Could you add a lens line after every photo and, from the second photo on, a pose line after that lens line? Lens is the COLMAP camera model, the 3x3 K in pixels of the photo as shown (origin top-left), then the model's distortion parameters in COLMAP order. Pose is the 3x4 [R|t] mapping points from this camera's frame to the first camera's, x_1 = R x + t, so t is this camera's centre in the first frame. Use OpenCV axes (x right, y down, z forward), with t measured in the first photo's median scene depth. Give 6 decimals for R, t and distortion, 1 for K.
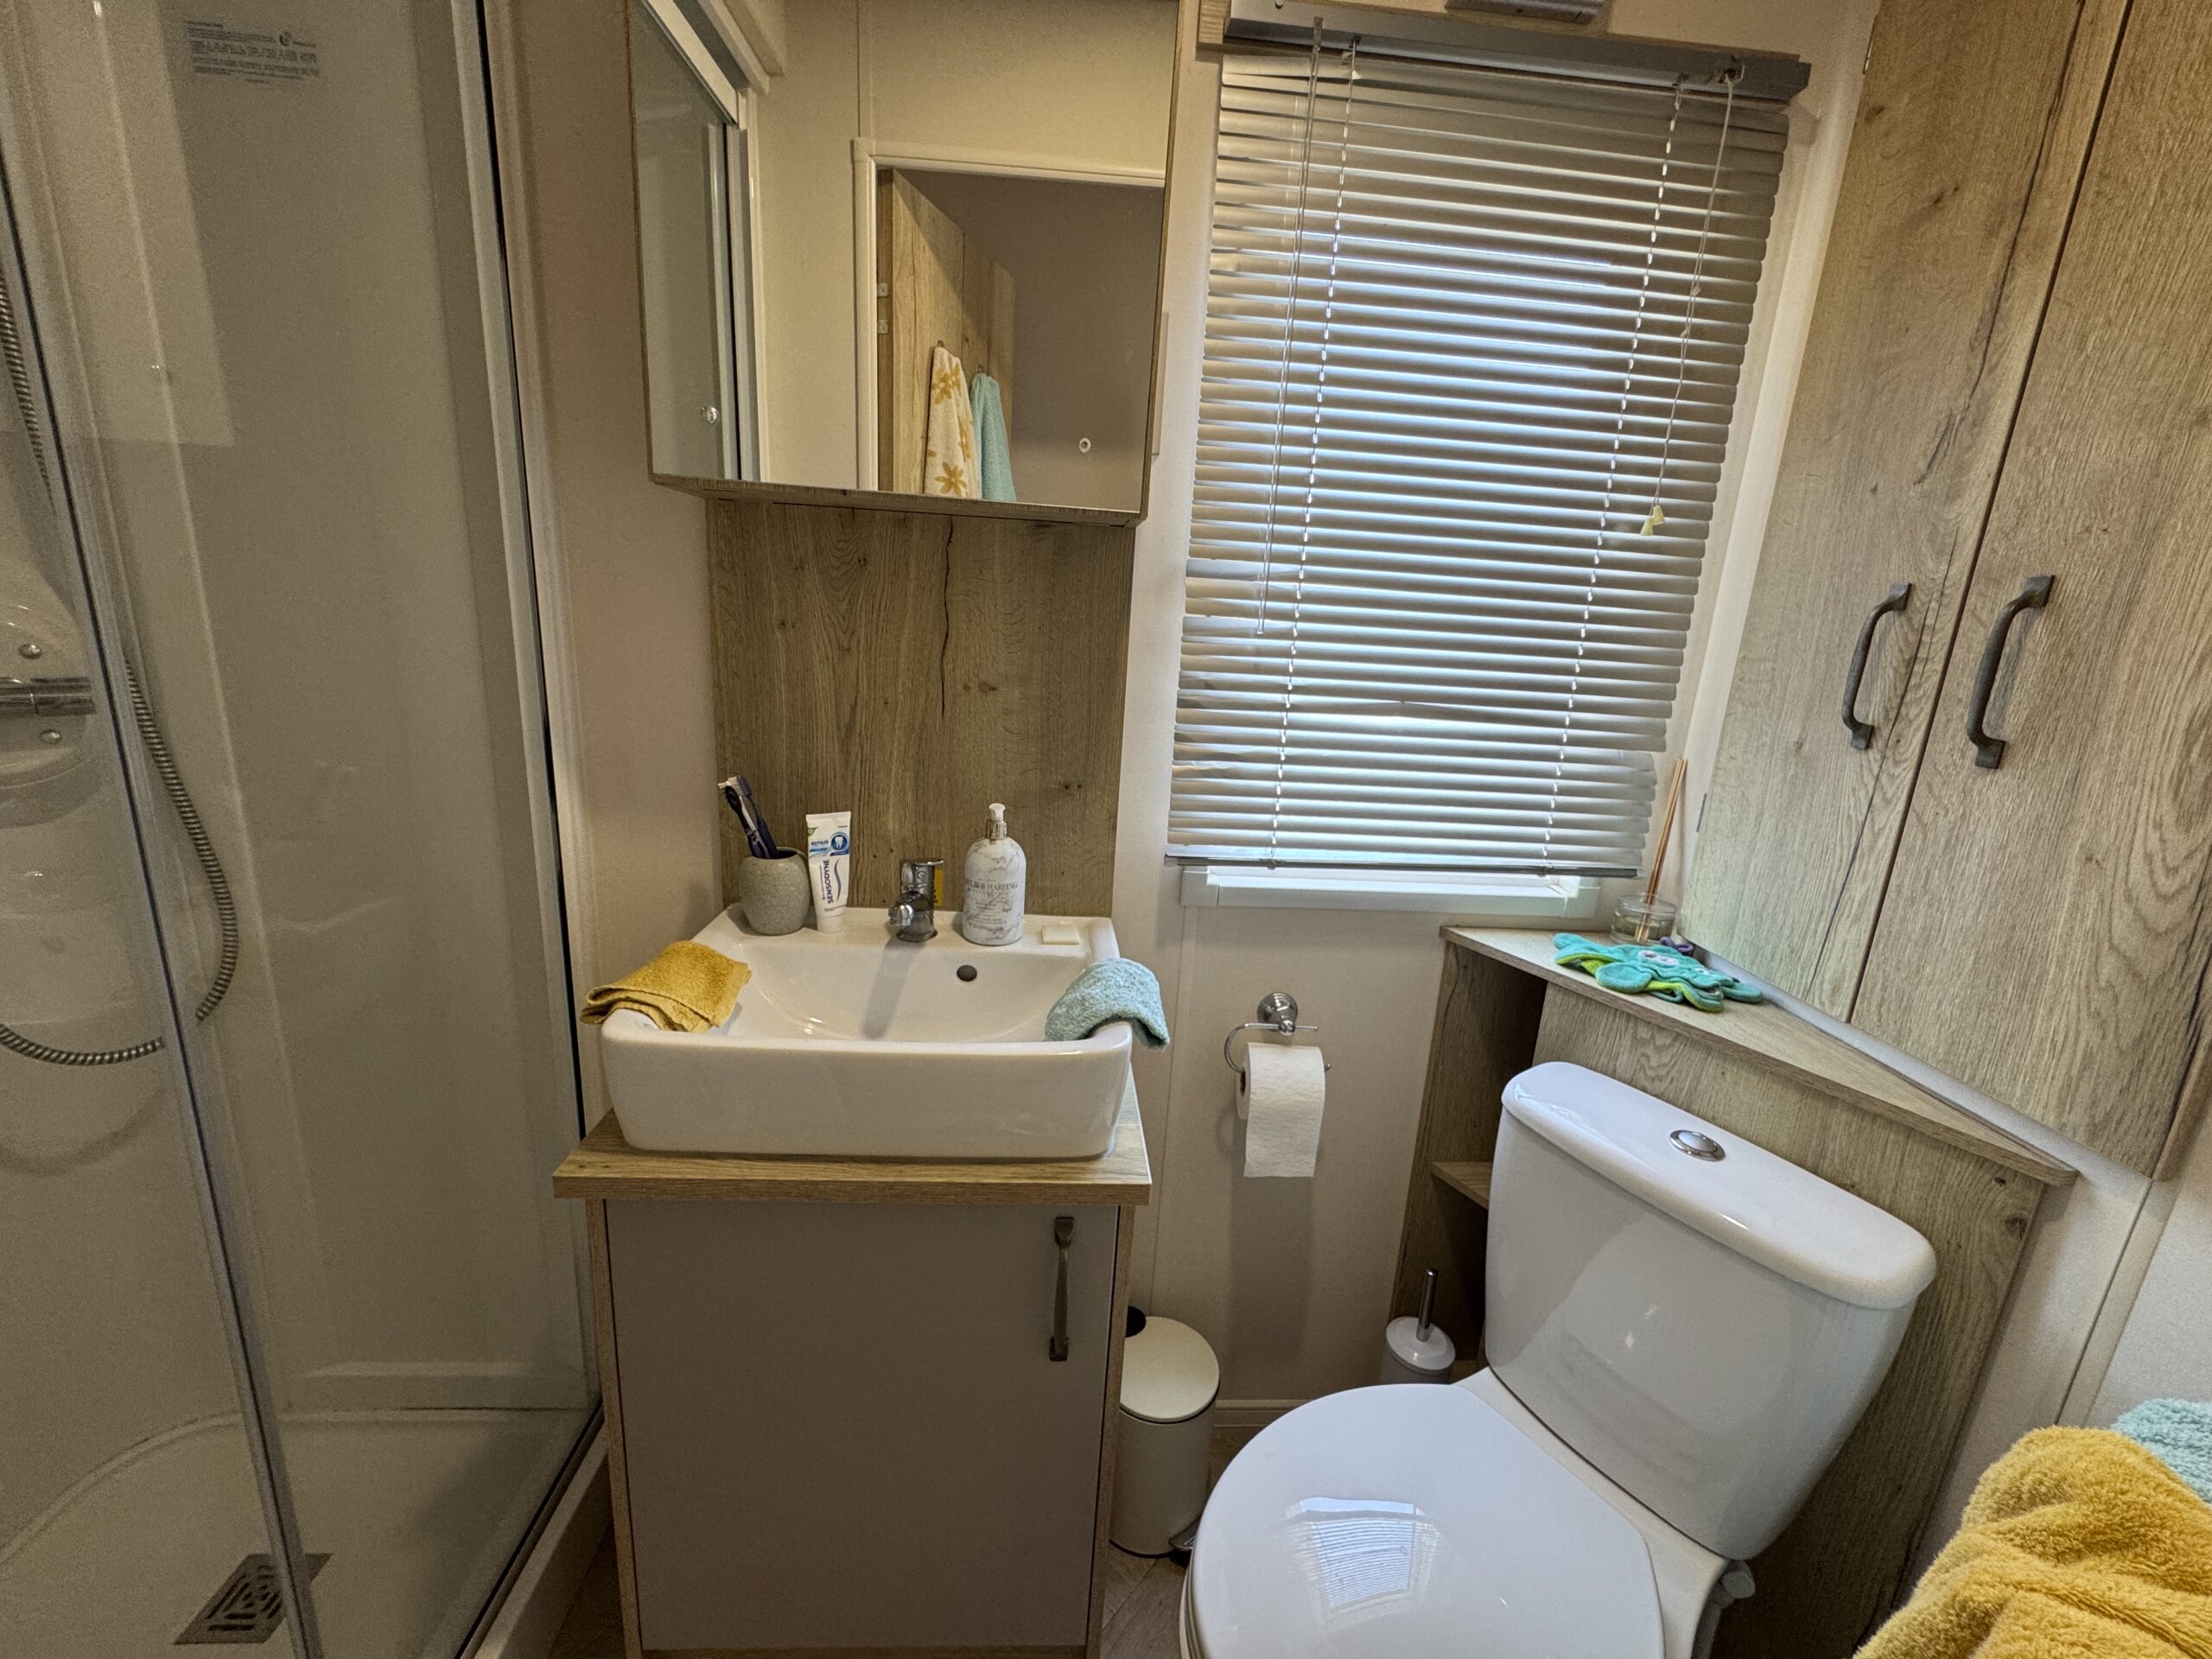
lens RADIAL K [[886.5, 0, 1105.6], [0, 886.5, 827.2], [0, 0, 1]] dist [-0.002956, 0.000484]
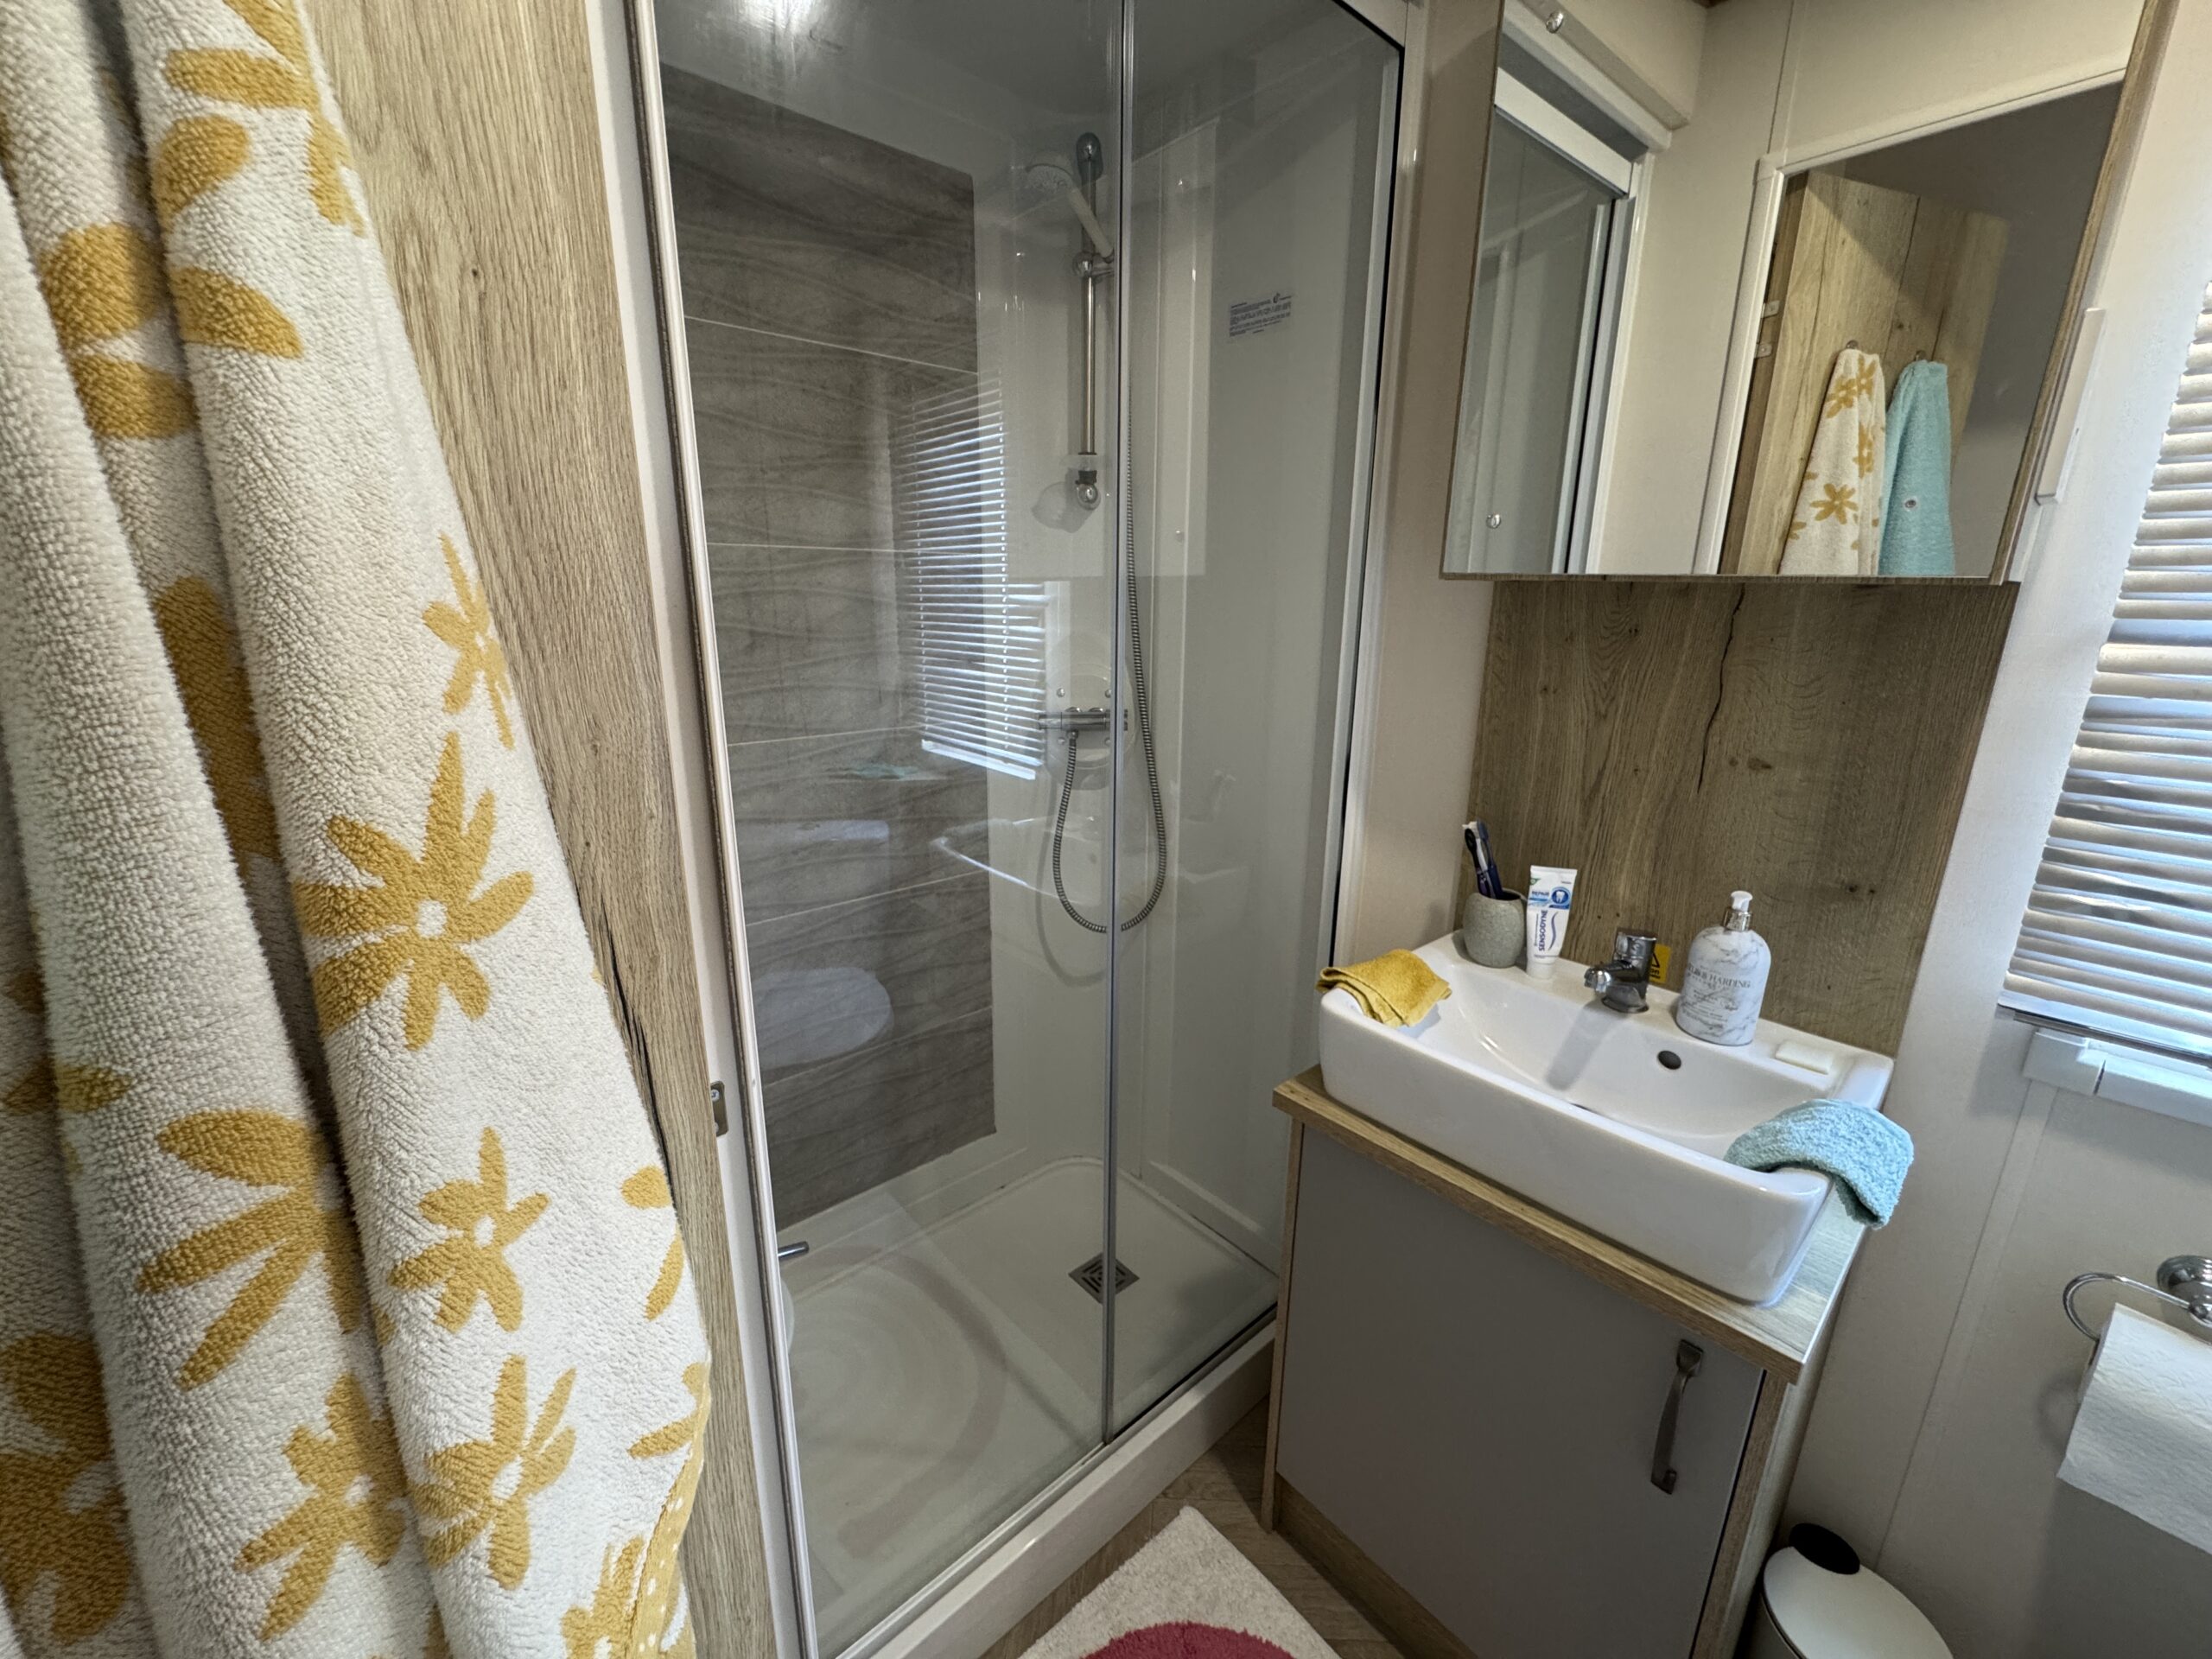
lens RADIAL K [[886.5, 0, 1105.6], [0, 886.5, 827.2], [0, 0, 1]] dist [-0.002956, 0.000484]
pose [[0.615332, 0.152550, -0.773366, 0.167912], [-0.160727, 0.984765, 0.066366, -0.047042], [0.771708, 0.083464, 0.630476, -0.088143]]
